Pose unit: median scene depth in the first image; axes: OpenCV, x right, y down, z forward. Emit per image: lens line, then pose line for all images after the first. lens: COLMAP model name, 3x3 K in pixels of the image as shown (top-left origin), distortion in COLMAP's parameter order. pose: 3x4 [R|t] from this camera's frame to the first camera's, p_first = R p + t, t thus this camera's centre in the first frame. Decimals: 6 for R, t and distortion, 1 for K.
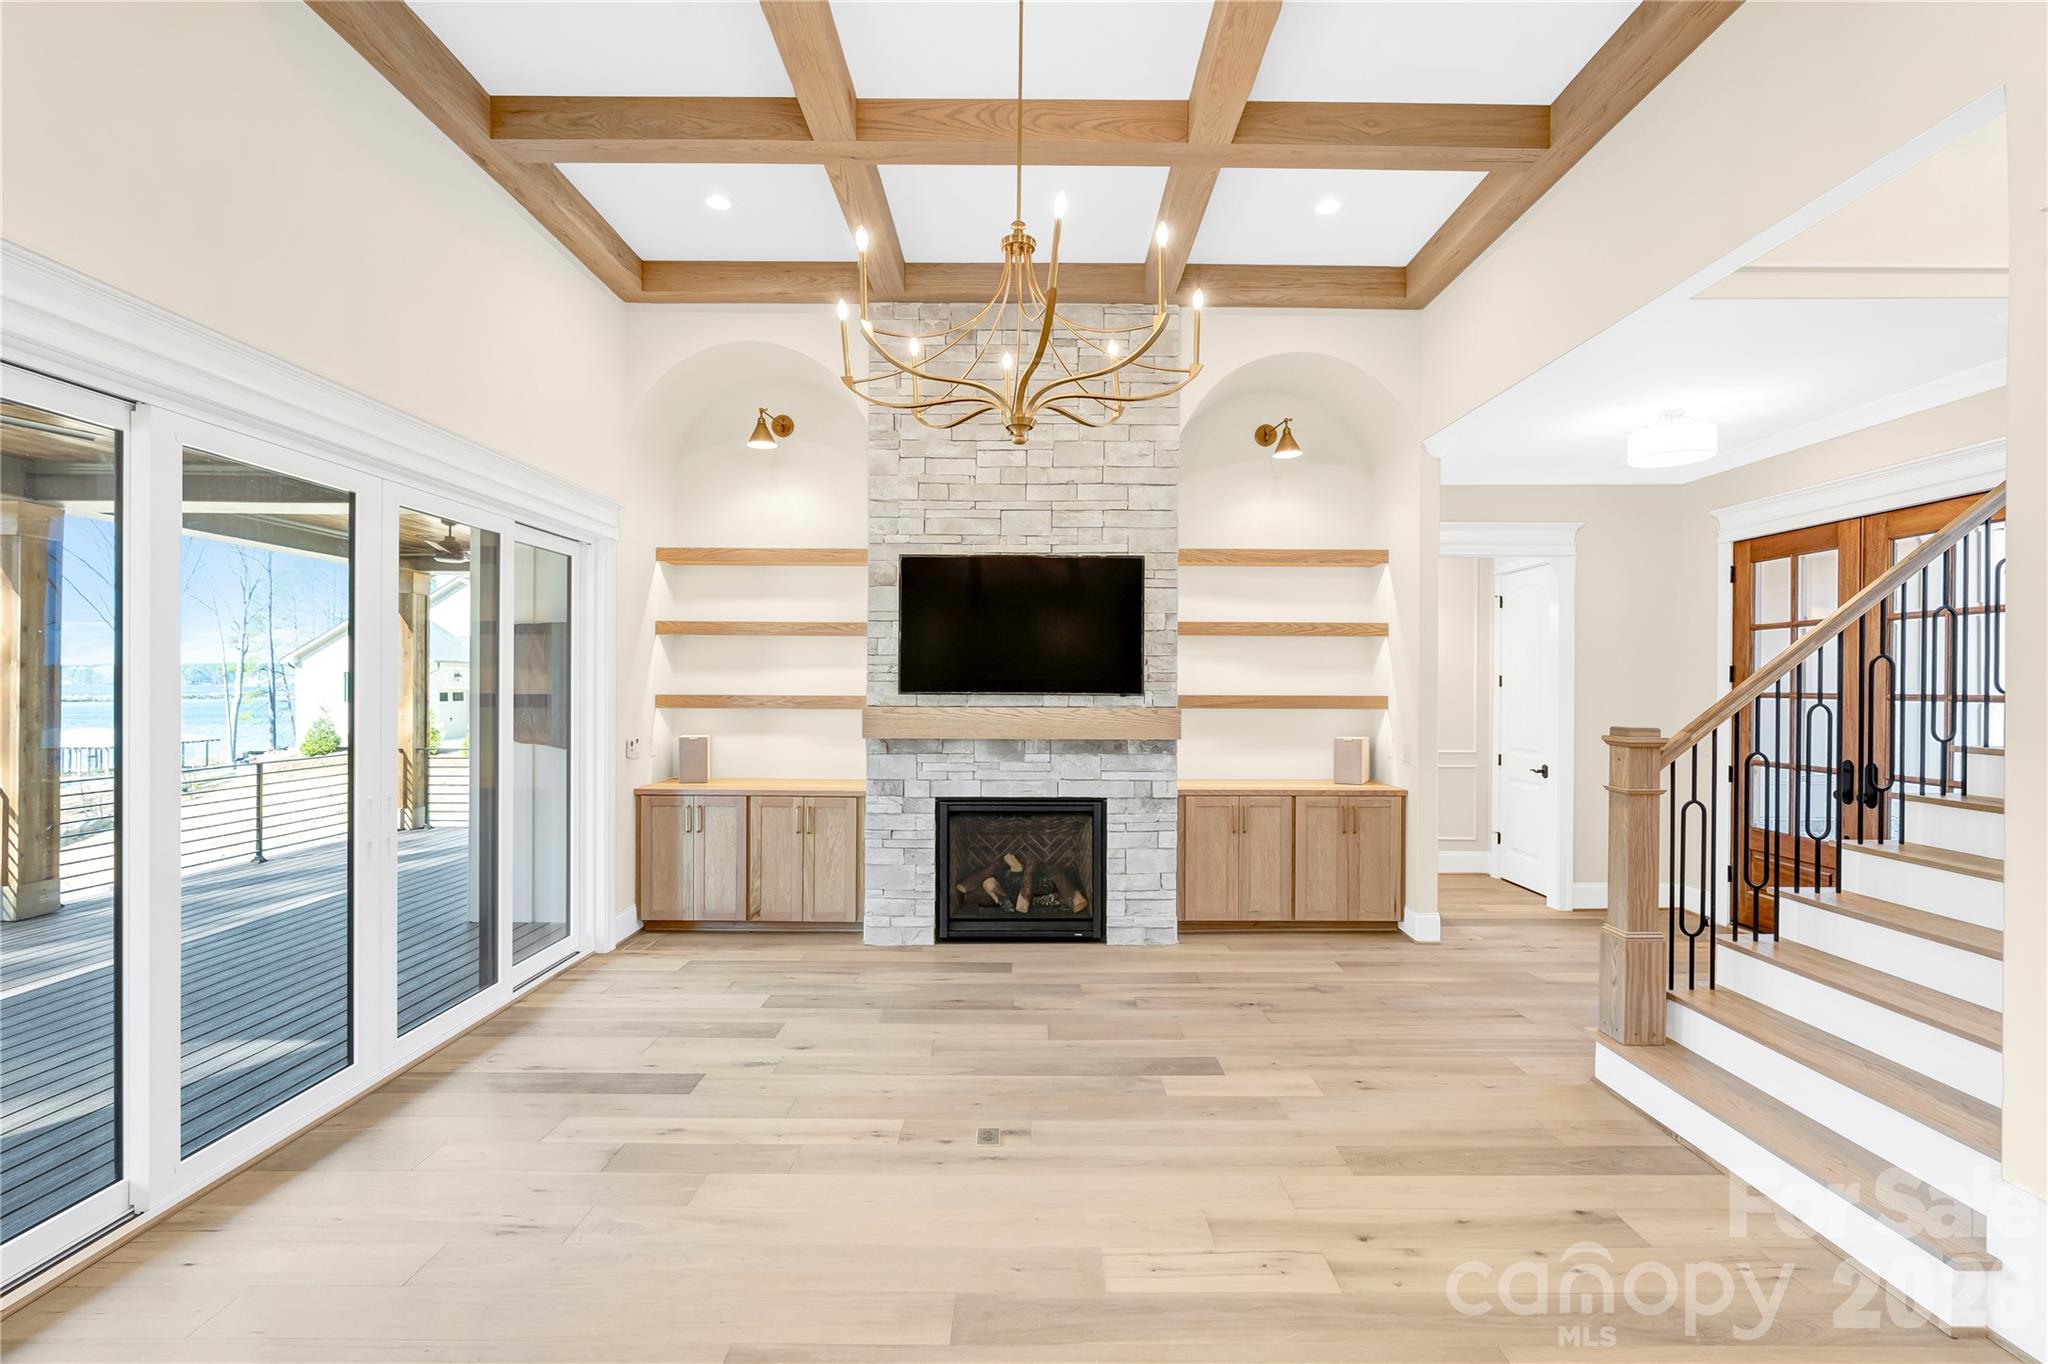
lens RADIAL K [[924.8, 0, 1031.4], [0, 924.8, 686.7], [0, 0, 1]] dist [-0.013178, 0.003545]
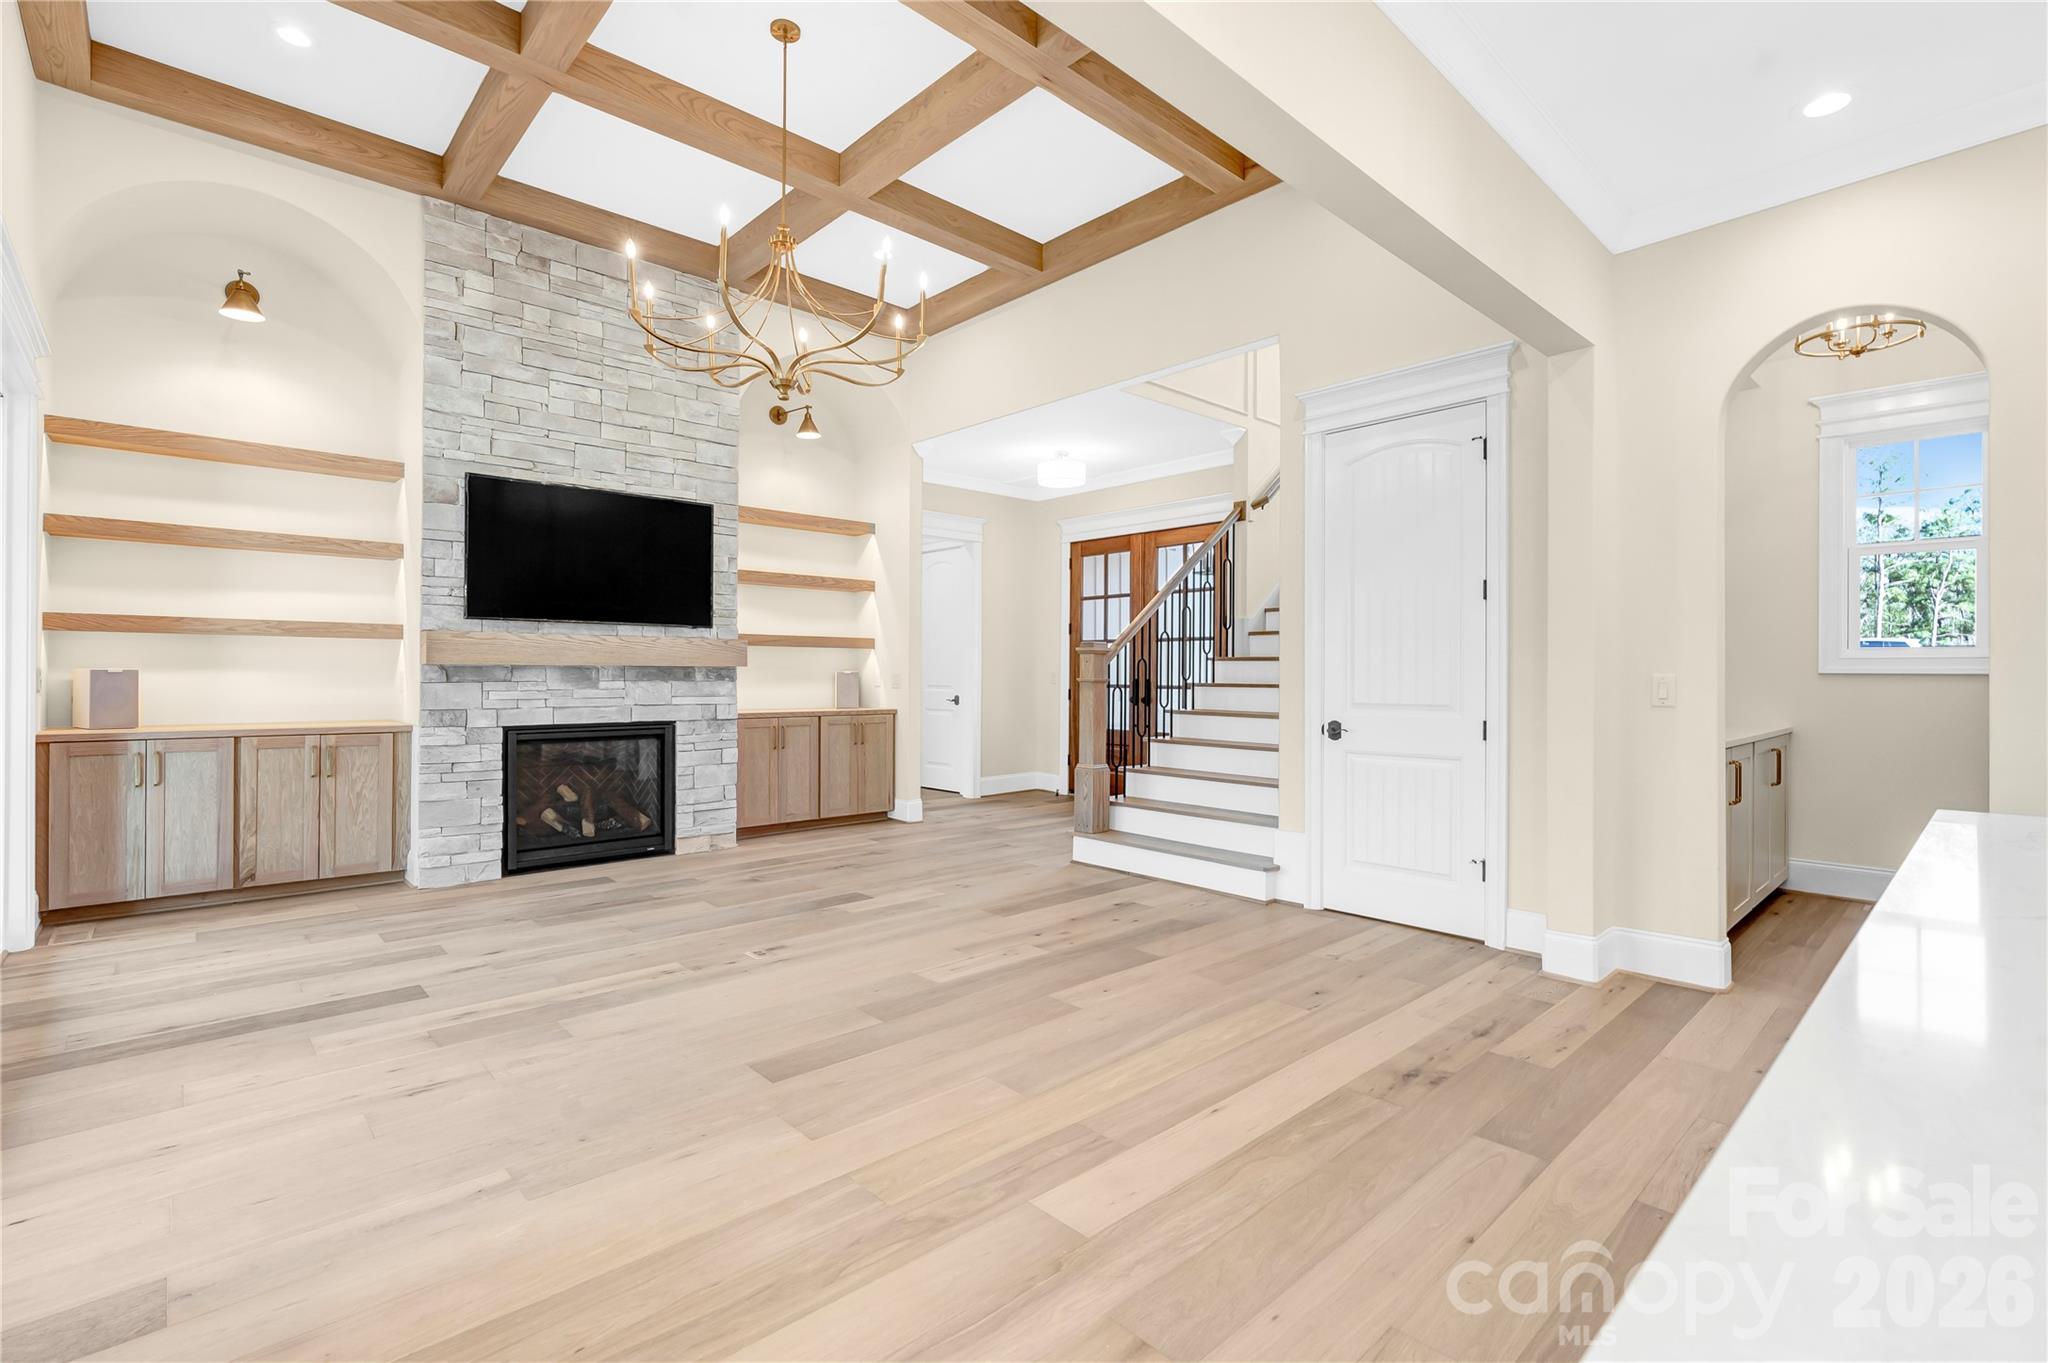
lens RADIAL K [[926.6, 0, 1027.7], [0, 926.6, 672.2], [0, 0, 1]] dist [0.000354, 0.000862]
pose [[0.737554, -0.000556, 0.675288, -0.355332], [-0.000497, 0.999999, 0.001367, 0.060748], [-0.675288, -0.001344, 0.737553, -0.094301]]
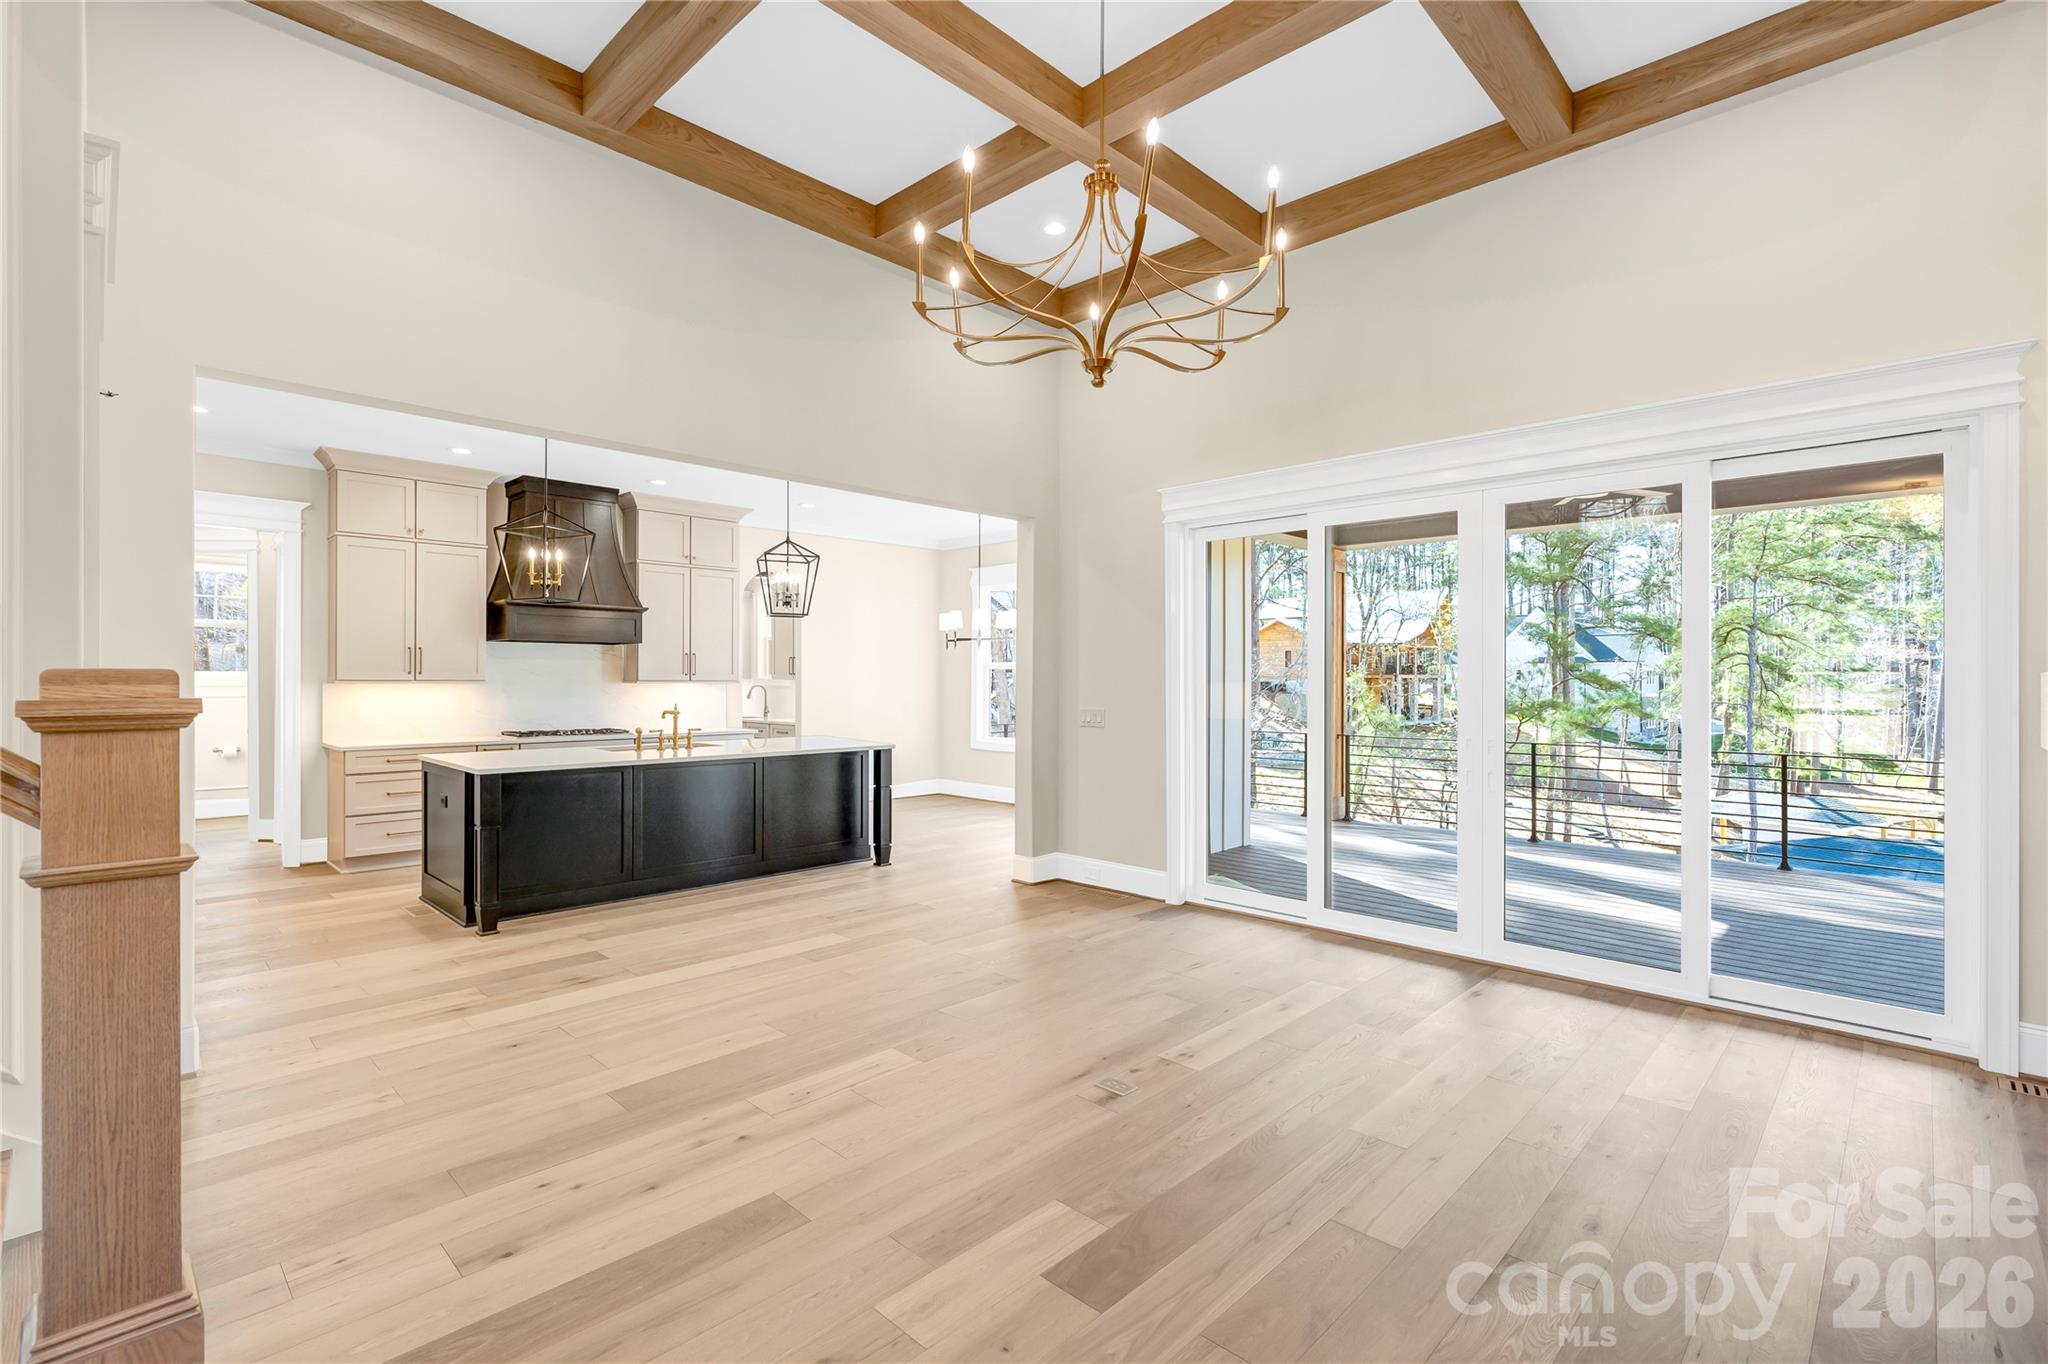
lens RADIAL K [[927.8, 0, 1024.0], [0, 927.8, 682.0], [0, 0, 1]] dist [-0.000646, 0.000096]
pose [[-0.703063, -0.006790, -0.711095, 0.421652], [-0.006132, 0.999975, -0.003486, 0.031449], [0.711101, 0.001910, -0.703087, 0.928971]]
